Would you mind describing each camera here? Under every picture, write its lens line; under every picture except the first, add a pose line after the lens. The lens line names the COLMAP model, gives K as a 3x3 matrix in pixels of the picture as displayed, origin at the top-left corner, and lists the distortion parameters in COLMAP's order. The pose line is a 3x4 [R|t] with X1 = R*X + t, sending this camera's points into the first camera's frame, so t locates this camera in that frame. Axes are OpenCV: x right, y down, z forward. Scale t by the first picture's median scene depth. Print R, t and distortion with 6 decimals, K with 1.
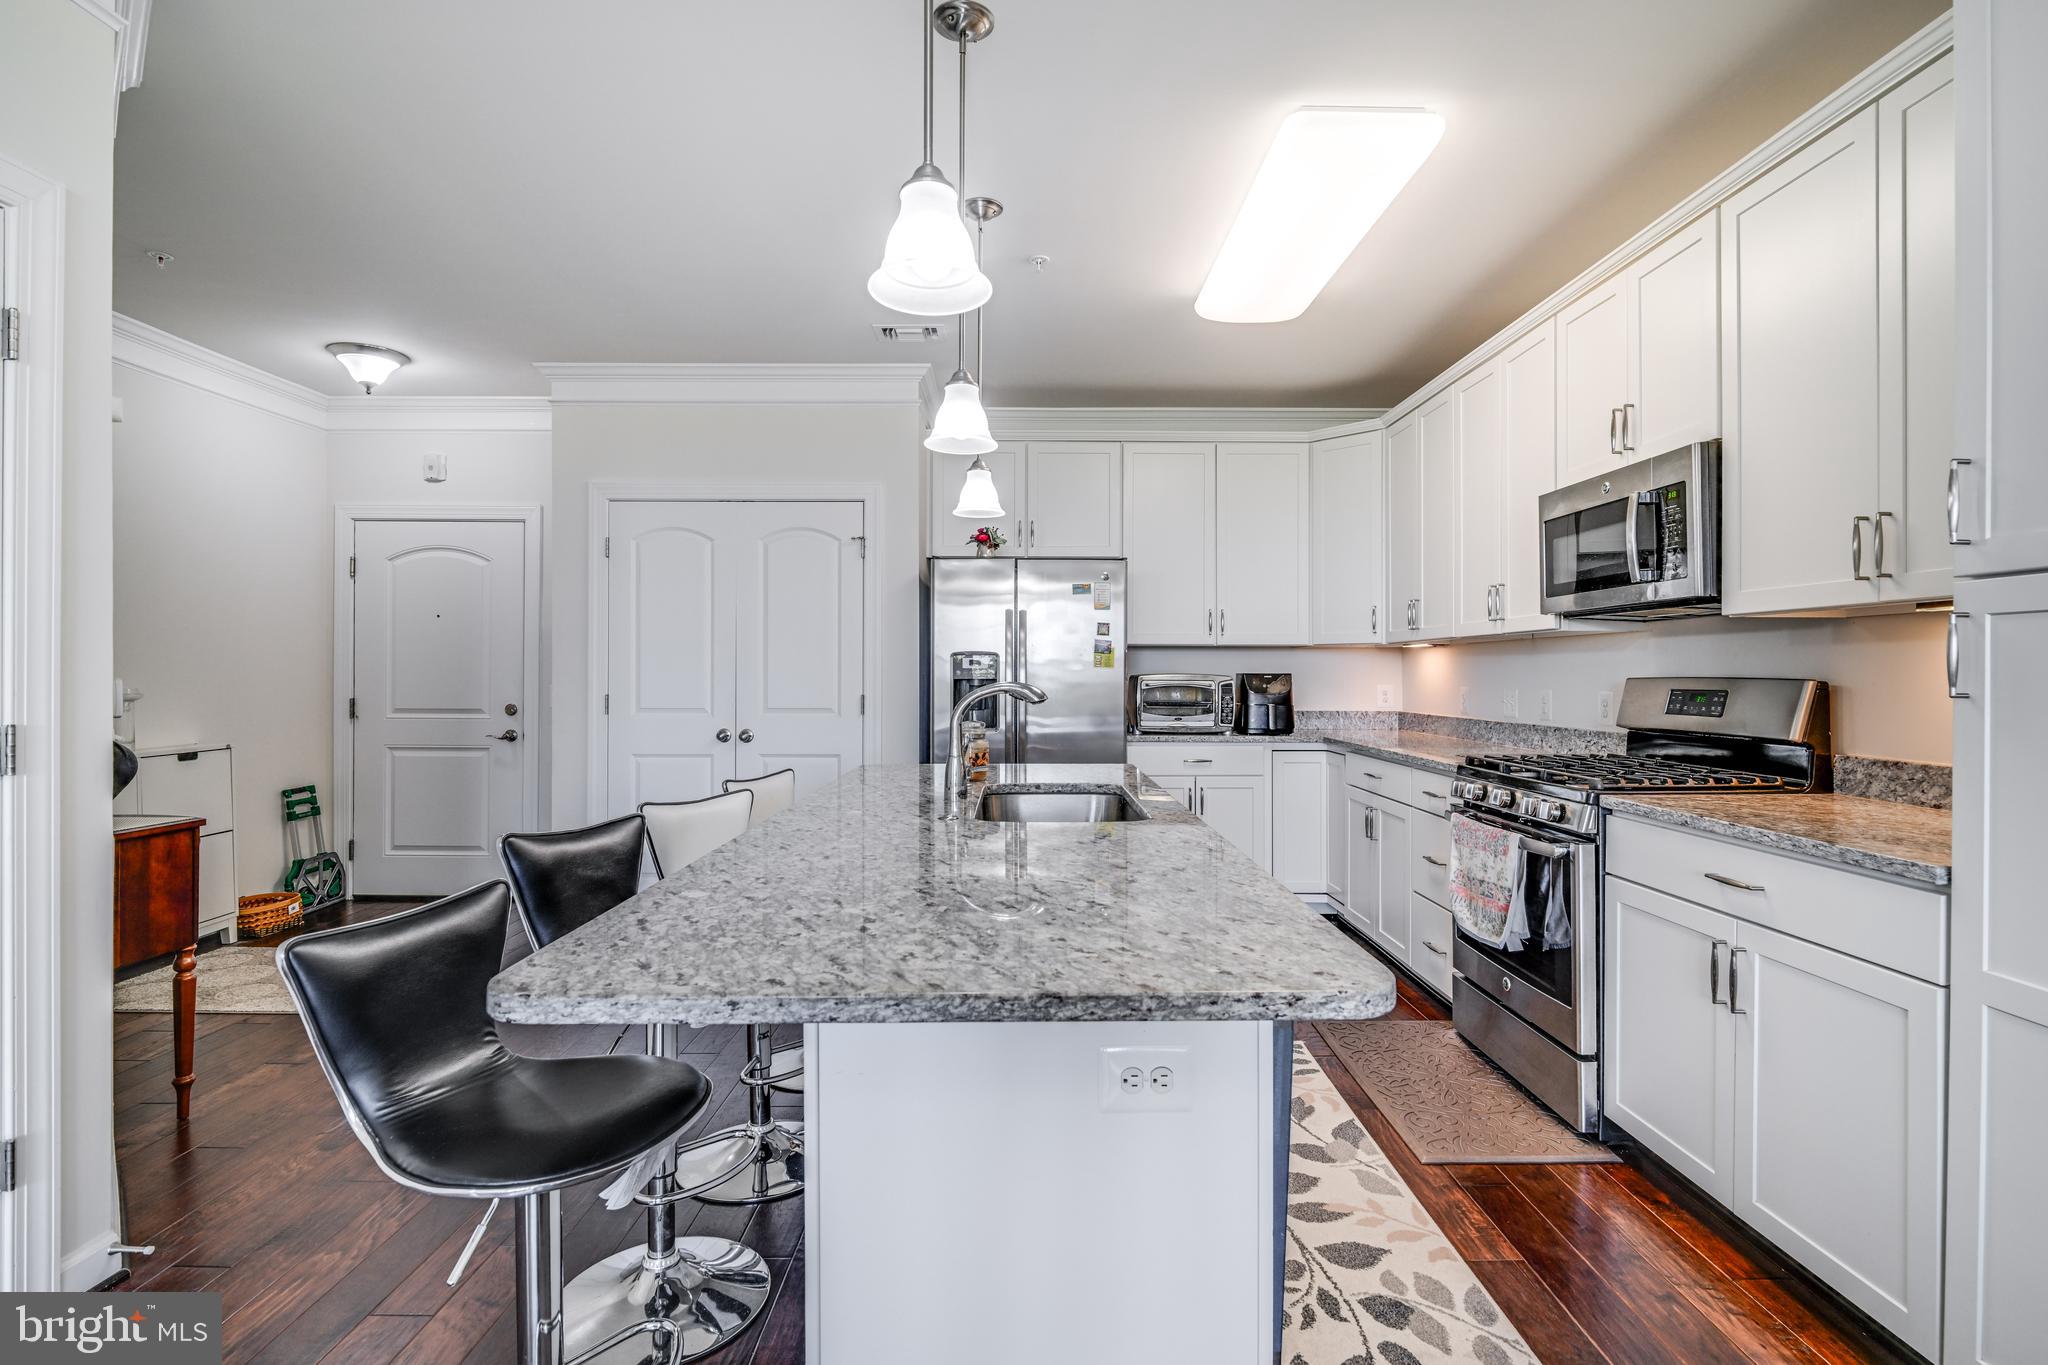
lens RADIAL K [[955.4, 0, 1030.1], [0, 955.4, 672.5], [0, 0, 1]] dist [-0.001852, -0.003489]
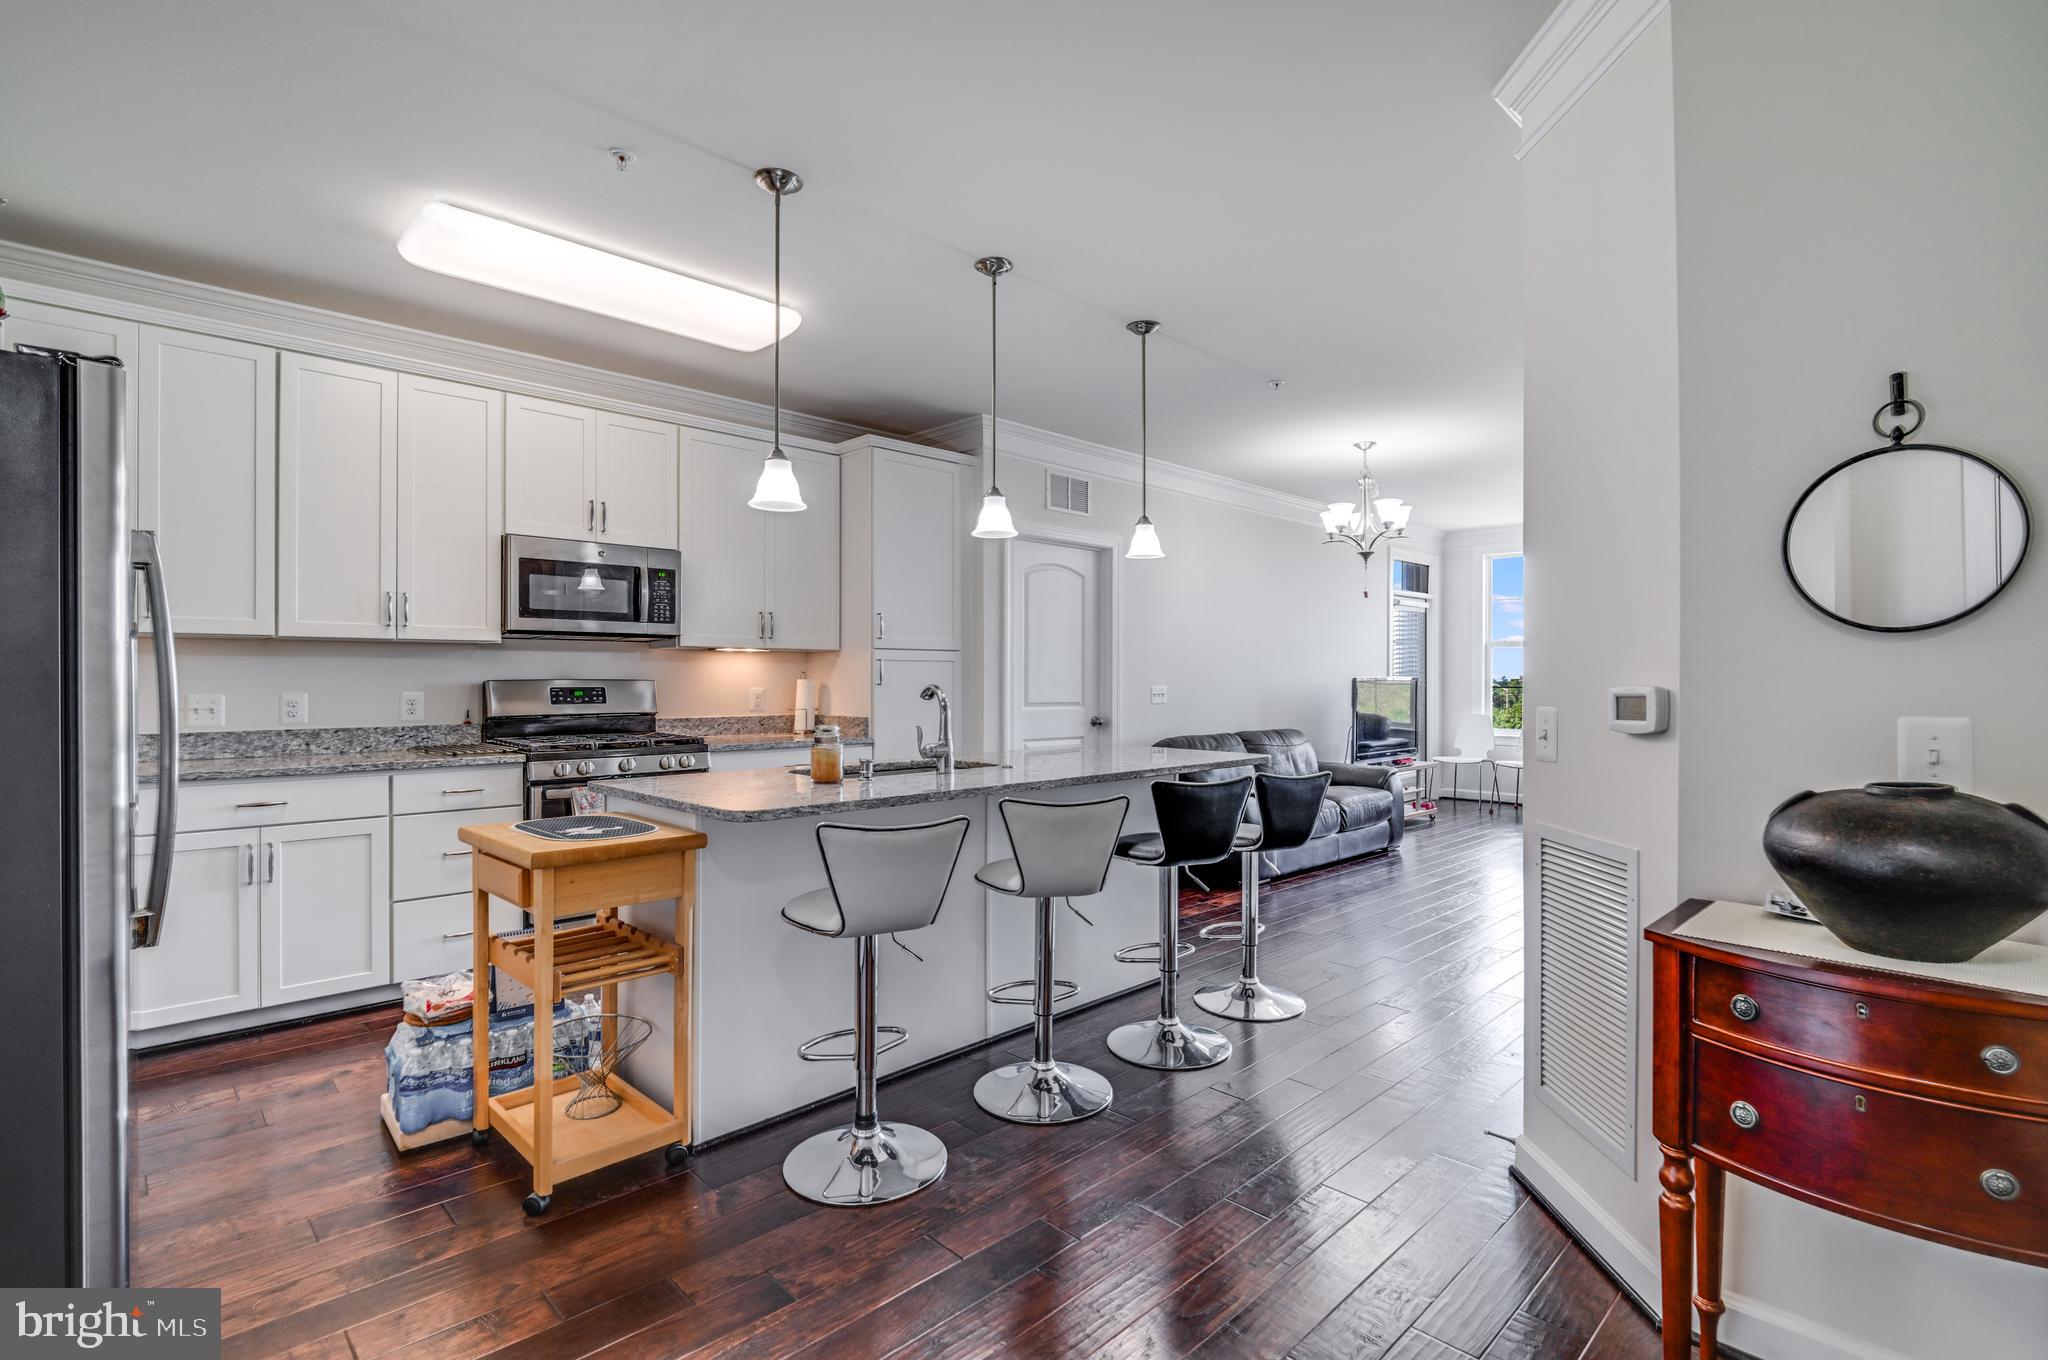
lens RADIAL K [[957.4, 0, 1025.0], [0, 957.4, 671.3], [0, 0, 1]] dist [-0.015379, -0.001563]
pose [[-0.689863, 0.003587, 0.723931, -0.607882], [-0.002186, 0.999973, -0.007038, 0.000311], [-0.723937, -0.006438, -0.689836, 0.995371]]
